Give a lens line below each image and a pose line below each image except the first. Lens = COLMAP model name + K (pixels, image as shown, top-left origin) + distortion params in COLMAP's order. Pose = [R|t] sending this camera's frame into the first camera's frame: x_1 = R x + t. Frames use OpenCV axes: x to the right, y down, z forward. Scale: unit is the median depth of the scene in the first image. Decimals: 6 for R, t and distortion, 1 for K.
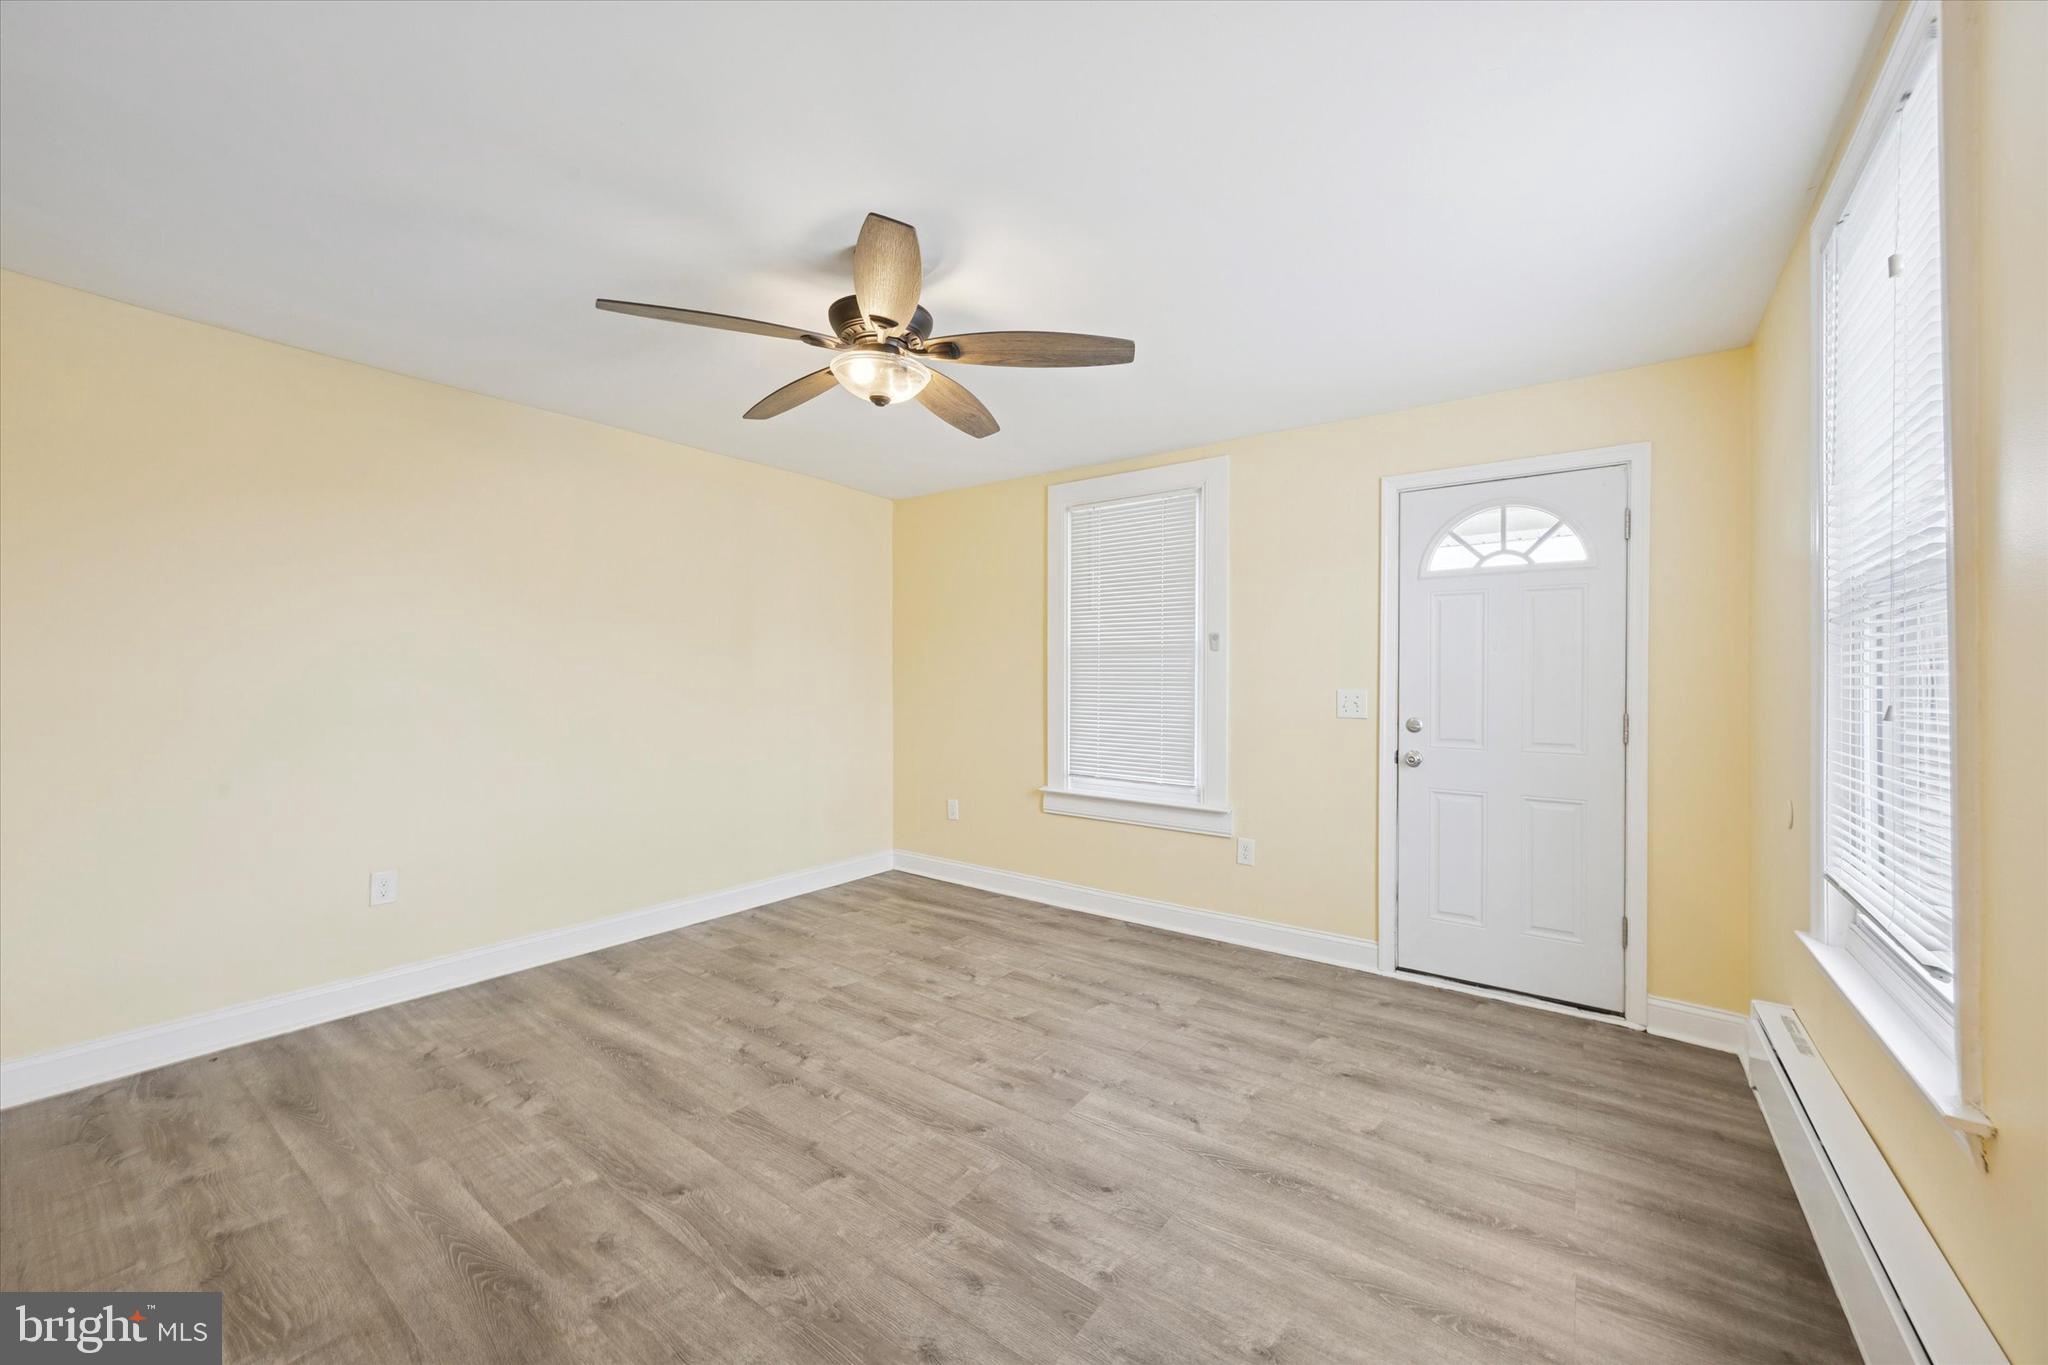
lens RADIAL K [[779.1, 0, 1012.3], [0, 779.1, 686.4], [0, 0, 1]] dist [-0.004043, -0.000023]
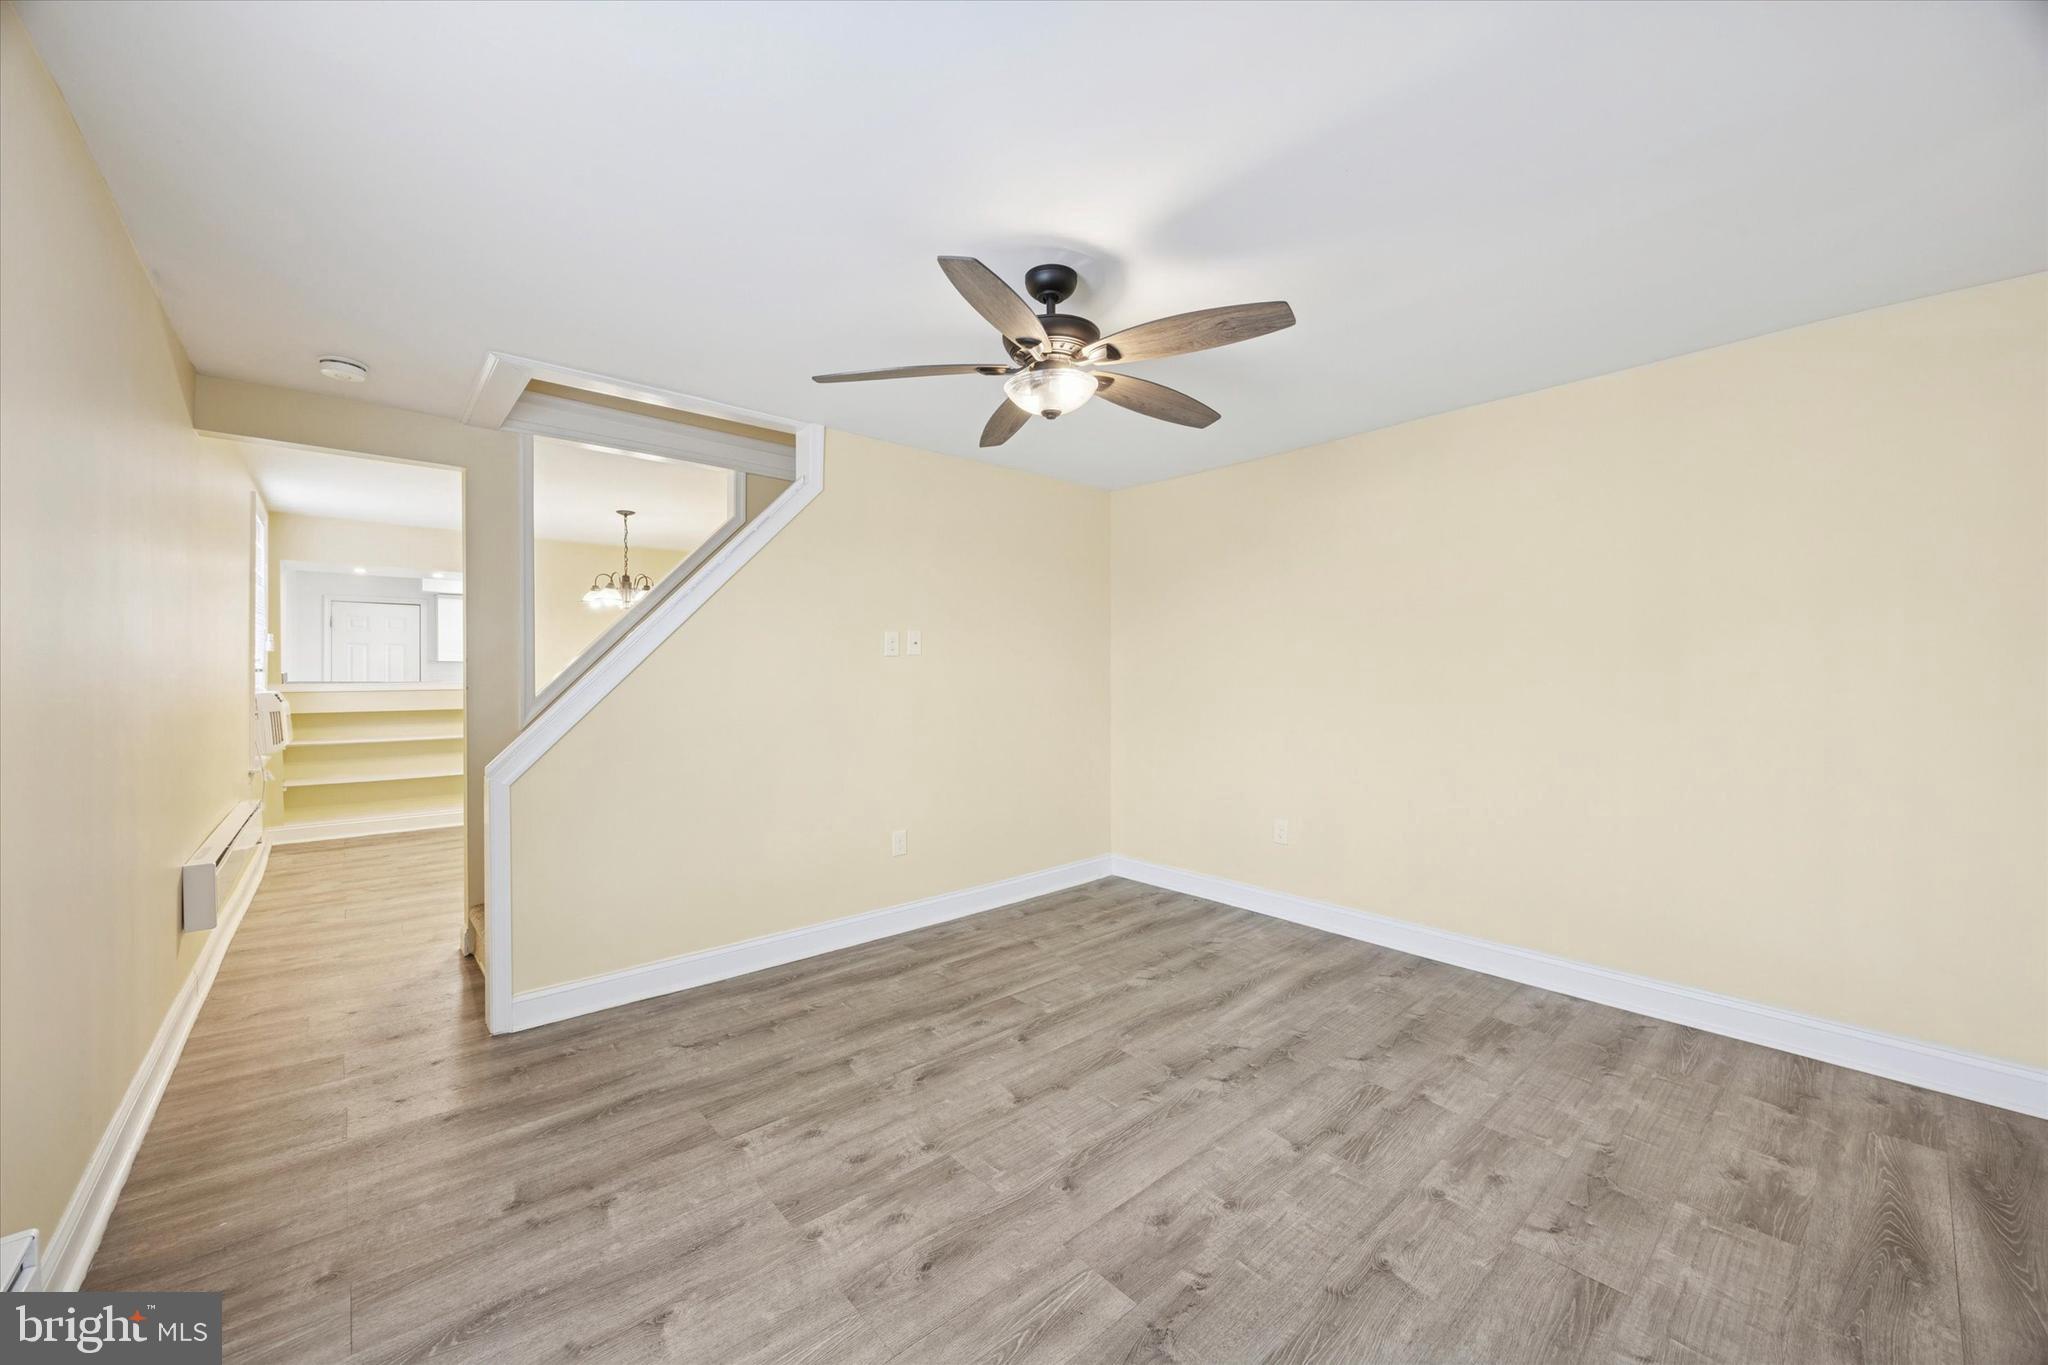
lens RADIAL K [[779.1, 0, 1015.4], [0, 779.1, 671.9], [0, 0, 1]] dist [-0.004043, -0.000023]
pose [[-0.222351, -0.006630, -0.974944, 0.756660], [-0.012701, 0.999912, -0.003903, -0.008613], [0.974884, 0.011515, -0.222415, 1.025803]]
